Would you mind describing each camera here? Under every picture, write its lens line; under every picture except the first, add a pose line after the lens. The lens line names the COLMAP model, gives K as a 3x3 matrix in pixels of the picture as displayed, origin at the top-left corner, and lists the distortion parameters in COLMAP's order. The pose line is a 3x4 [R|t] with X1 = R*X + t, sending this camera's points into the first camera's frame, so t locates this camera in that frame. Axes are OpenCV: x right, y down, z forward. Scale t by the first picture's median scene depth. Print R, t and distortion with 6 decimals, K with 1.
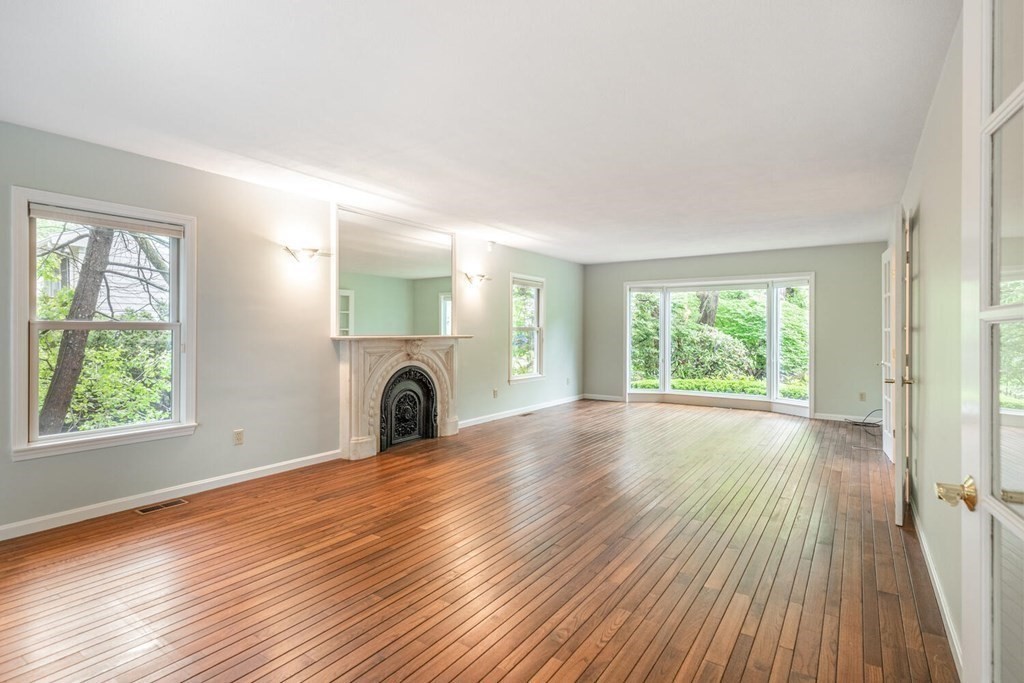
lens RADIAL K [[526.0, 0, 511.3], [0, 526.0, 330.0], [0, 0, 1]] dist [0.001026, 0.000152]
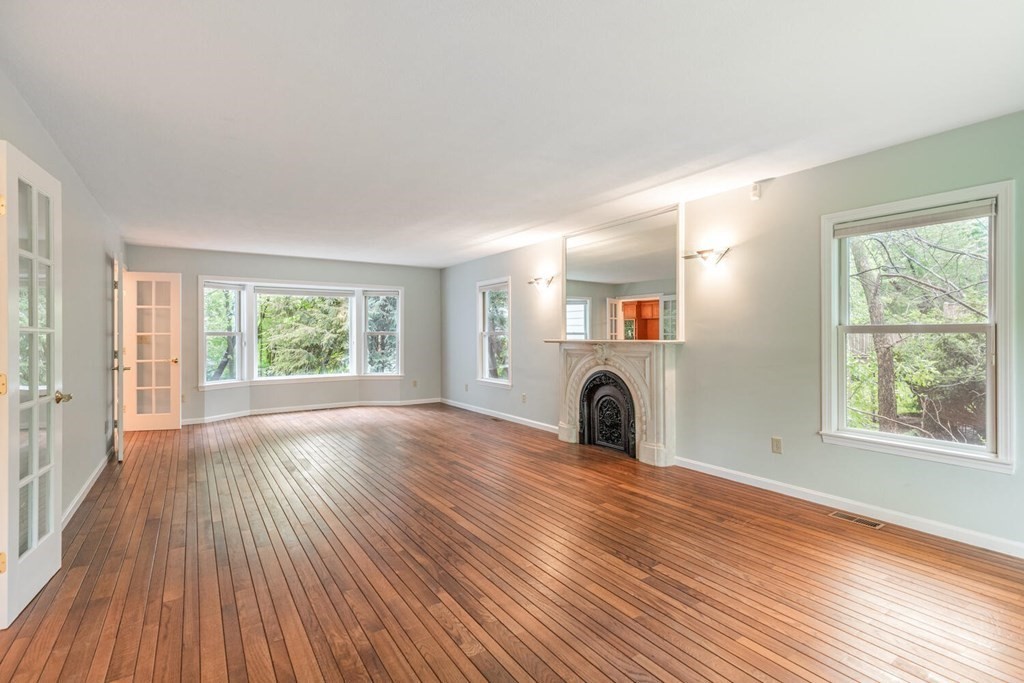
lens RADIAL K [[477.8, 0, 507.9], [0, 477.8, 336.0], [0, 0, 1]] dist [0.001366, 0.000050]
pose [[-0.390729, -0.001879, -0.920504, 0.690921], [0.000430, 0.999997, -0.002224, 0.005164], [0.920506, -0.001265, -0.390727, 1.167855]]
